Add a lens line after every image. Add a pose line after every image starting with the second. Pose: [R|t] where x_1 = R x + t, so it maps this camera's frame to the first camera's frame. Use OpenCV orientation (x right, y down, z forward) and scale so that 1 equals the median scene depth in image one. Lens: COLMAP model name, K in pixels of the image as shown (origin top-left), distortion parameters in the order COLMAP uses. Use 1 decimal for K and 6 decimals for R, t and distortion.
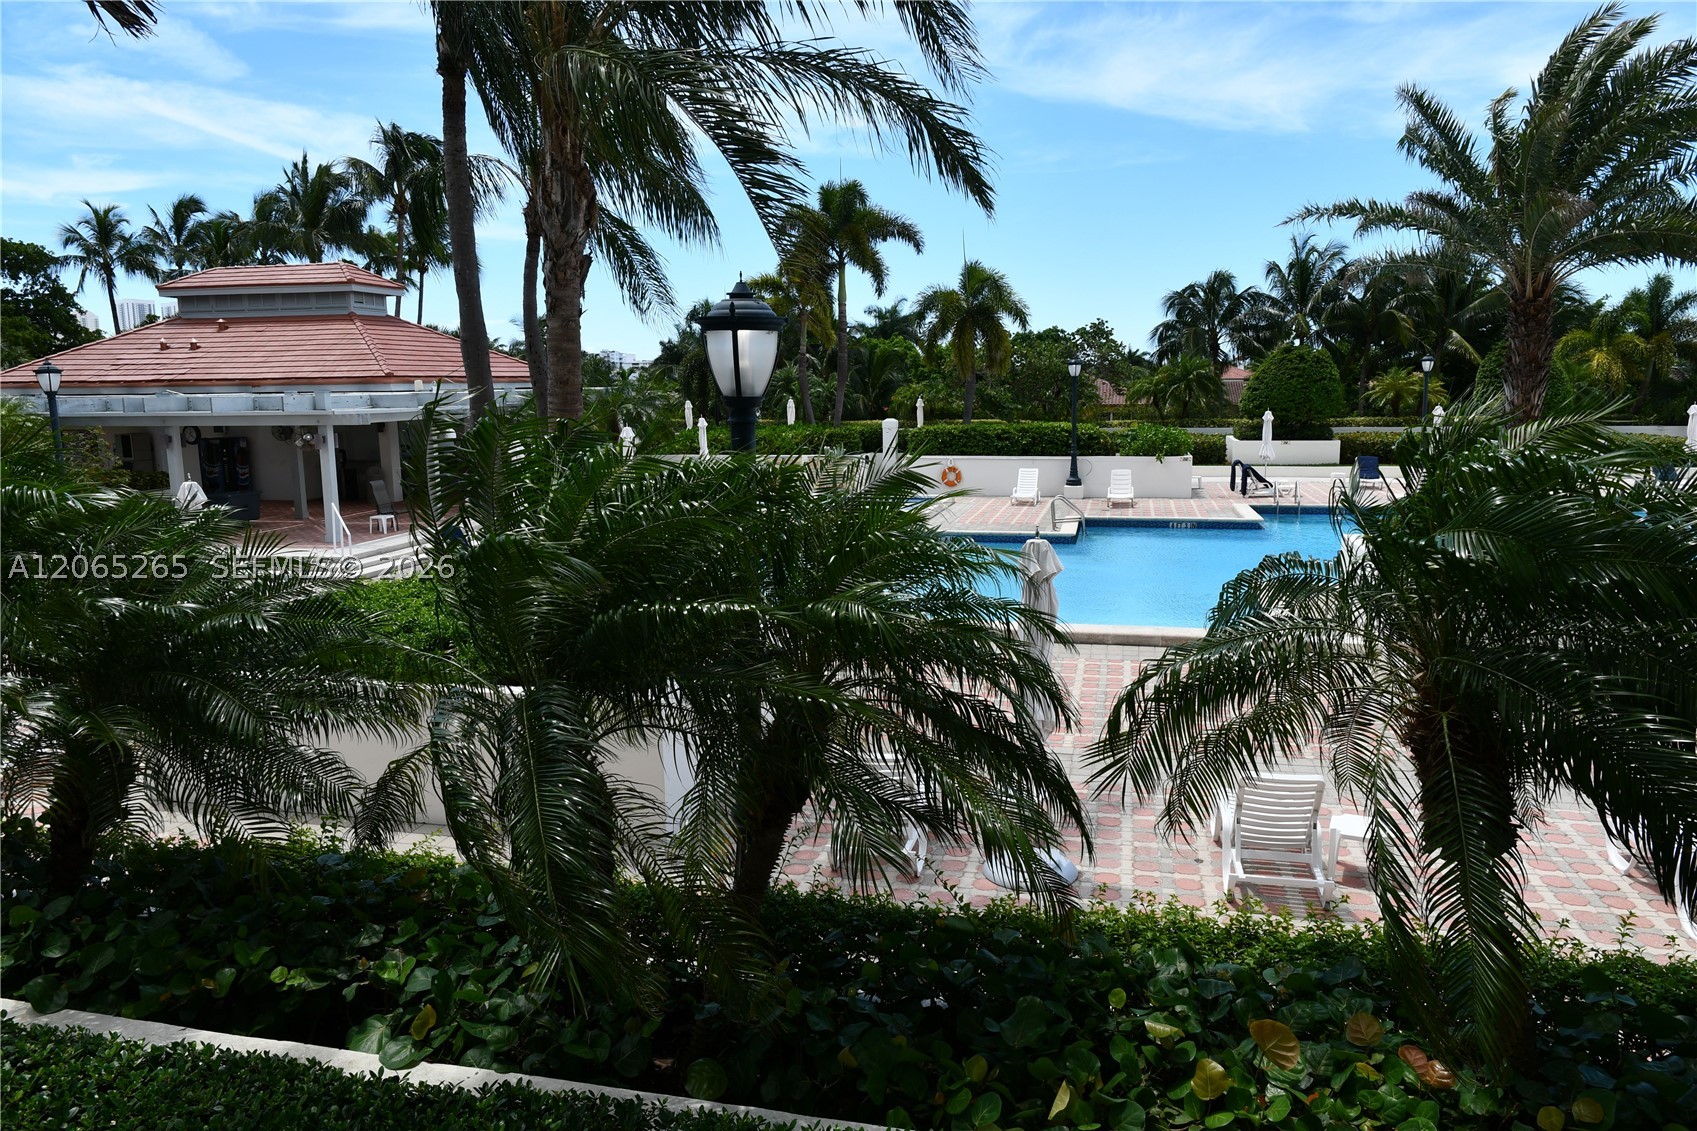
lens RADIAL K [[1157.3, 0, 848.5], [0, 1157.3, 565.5], [0, 0, 1]] dist [-0.000537, 0.001694]
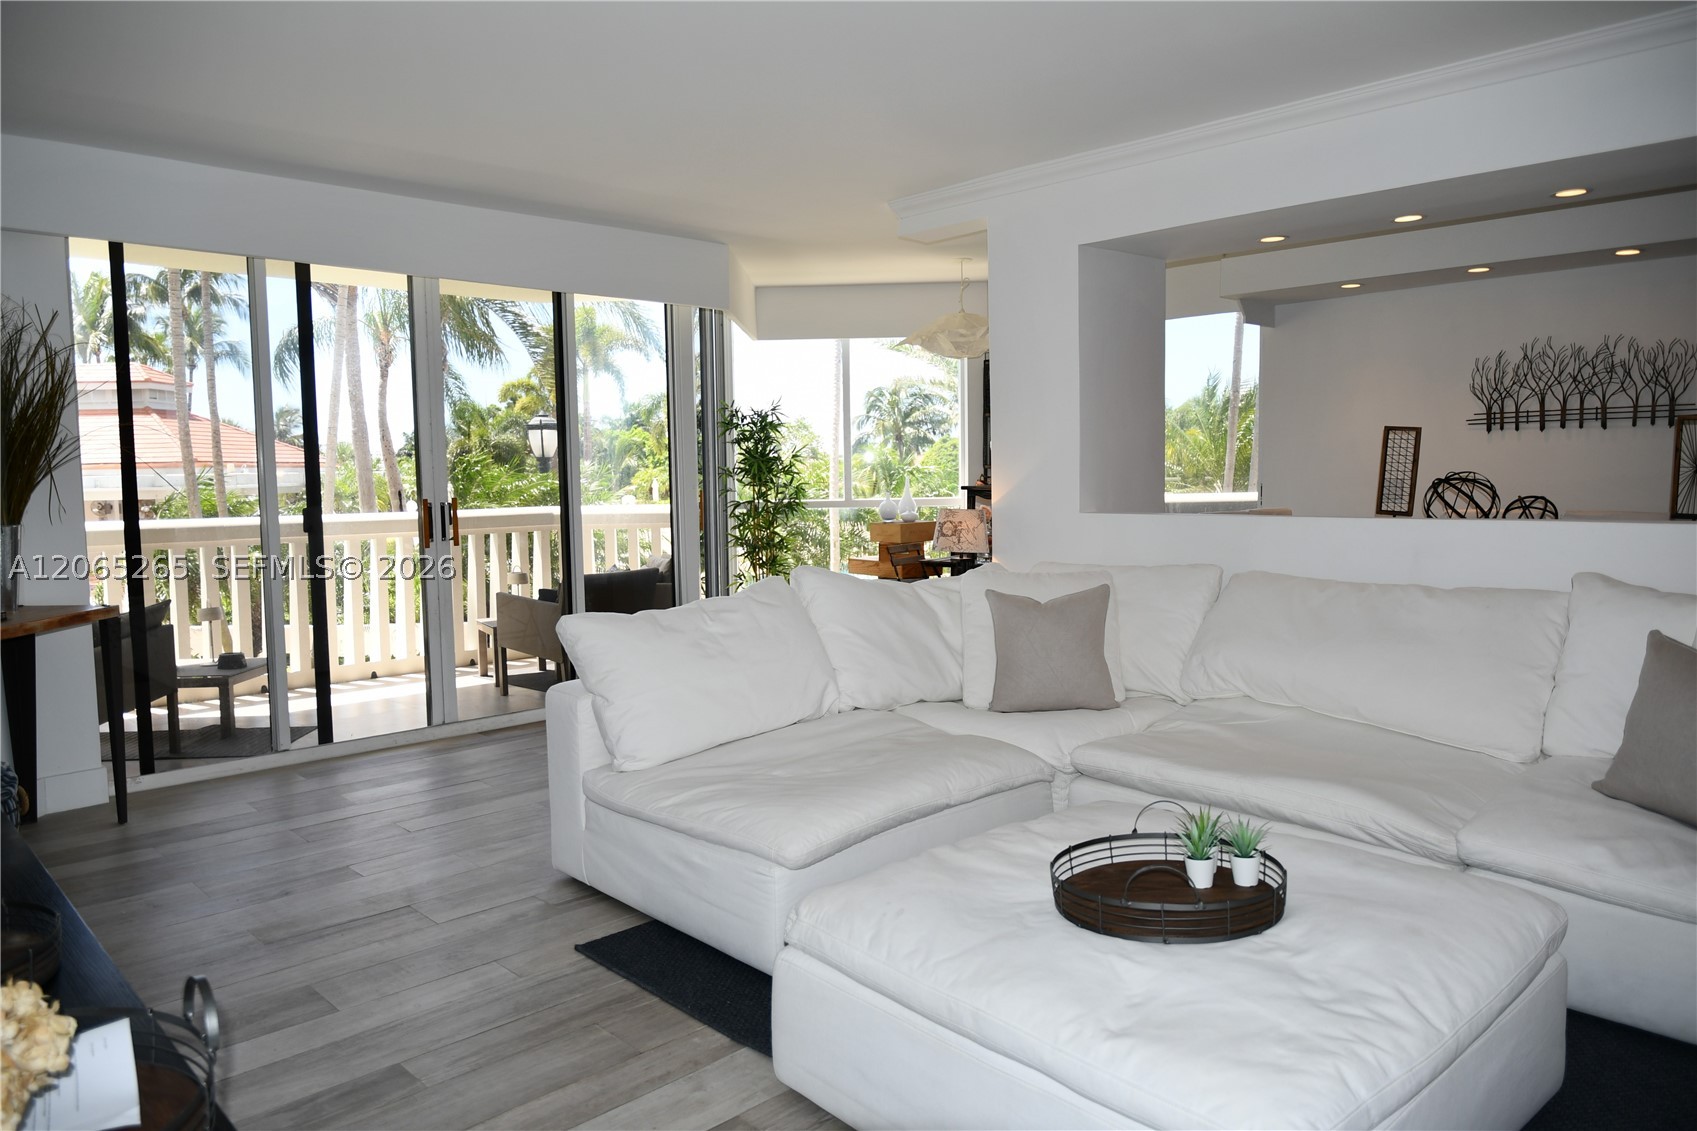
lens RADIAL K [[1133.2, 0, 848.5], [0, 1133.2, 565.5], [0, 0, 1]] dist [-0.008062, -0.005761]
pose [[0.976408, -0.022834, 0.214722, 0.006263], [0.038771, 0.996772, -0.070307, 0.067408], [-0.212424, 0.076974, 0.974141, -0.351912]]
